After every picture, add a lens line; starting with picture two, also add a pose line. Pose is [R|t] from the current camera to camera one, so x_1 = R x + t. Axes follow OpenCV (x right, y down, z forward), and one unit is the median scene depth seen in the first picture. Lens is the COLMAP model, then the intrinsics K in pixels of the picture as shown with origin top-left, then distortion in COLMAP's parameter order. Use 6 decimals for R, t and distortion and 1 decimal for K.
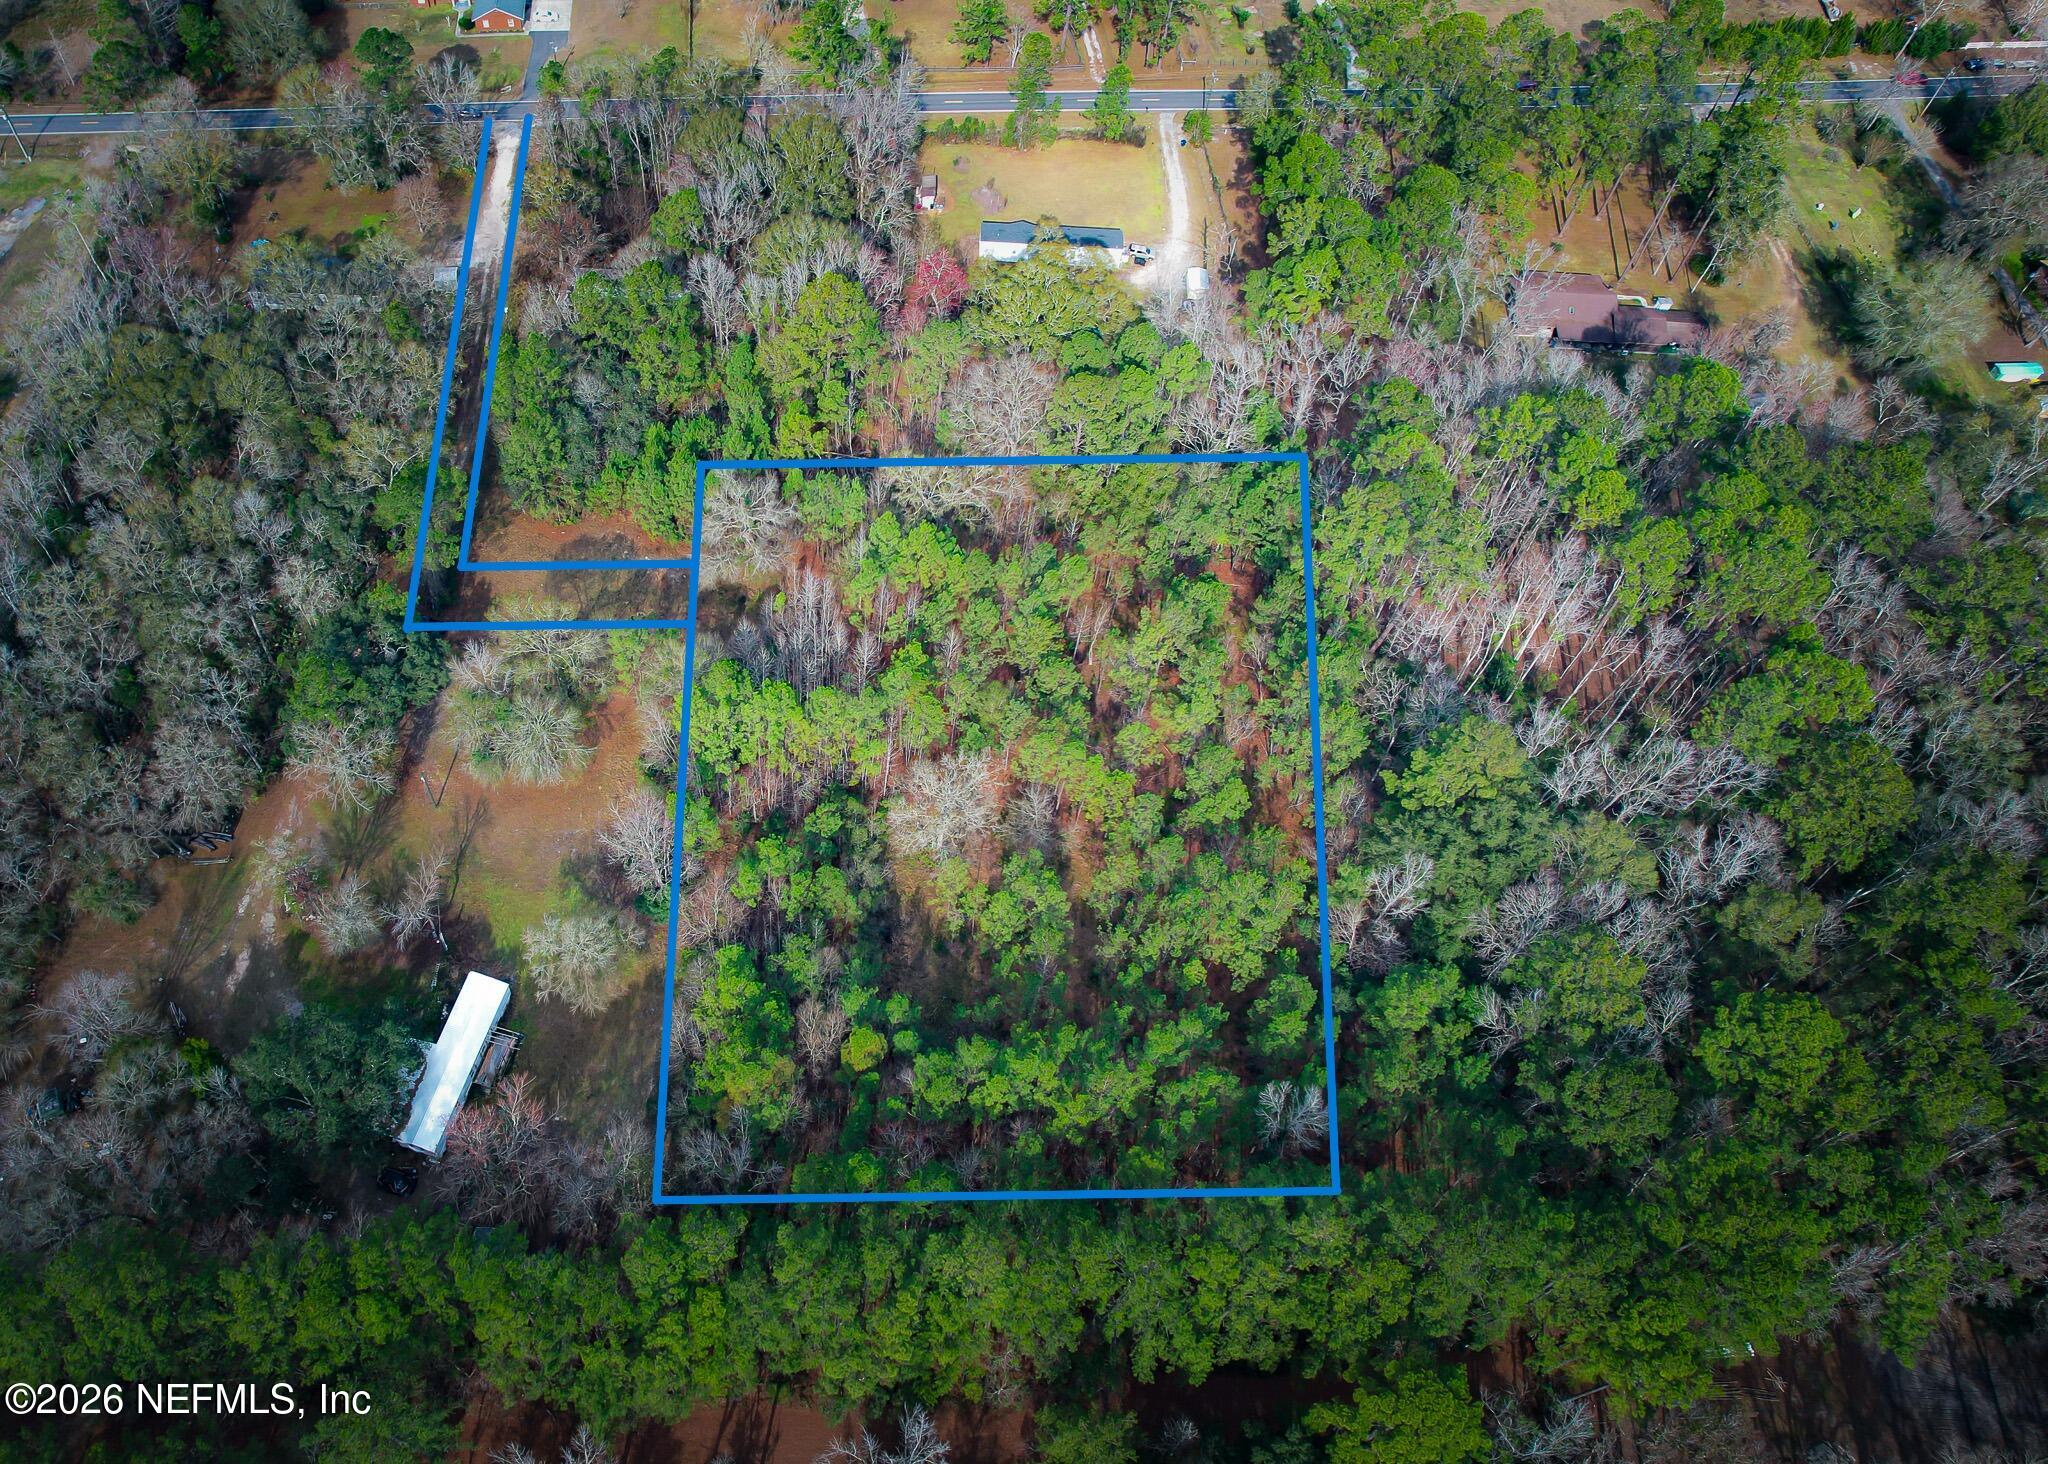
lens RADIAL K [[1366.5, 0, 1034.5], [0, 1366.5, 730.8], [0, 0, 1]] dist [-0.037750, 0.008428]
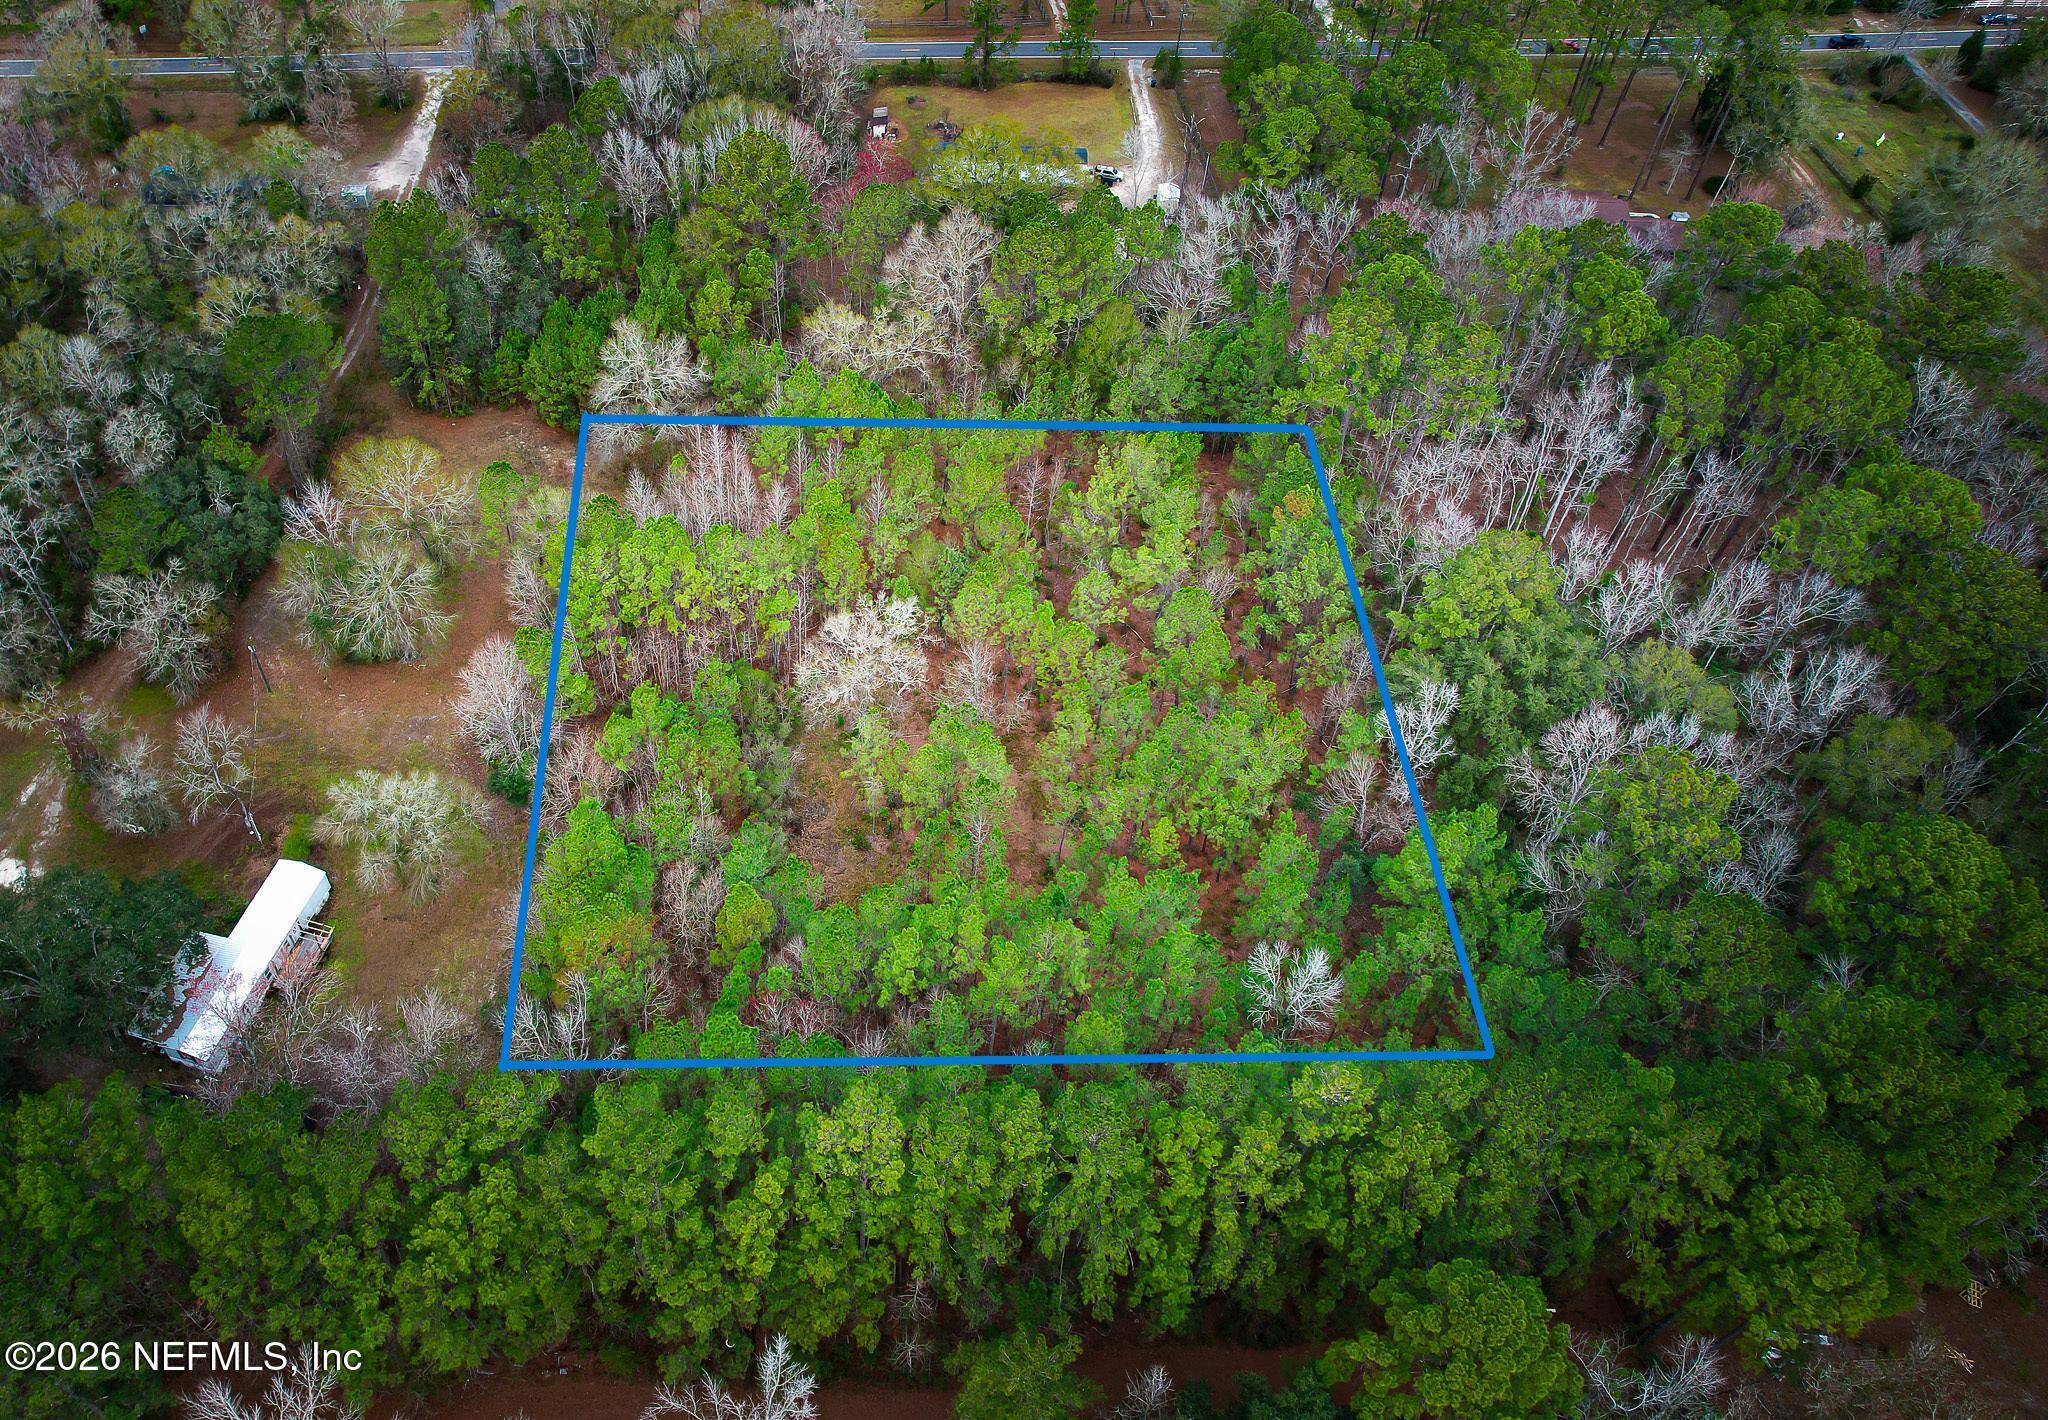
lens RADIAL K [[1379.6, 0, 1015.6], [0, 1379.6, 713.8], [0, 0, 1]] dist [-0.015043, -0.015451]
pose [[0.999769, -0.012596, -0.017395, 0.045827], [0.010298, 0.991926, -0.126400, 0.217058], [0.018846, 0.126192, 0.991827, 0.190545]]
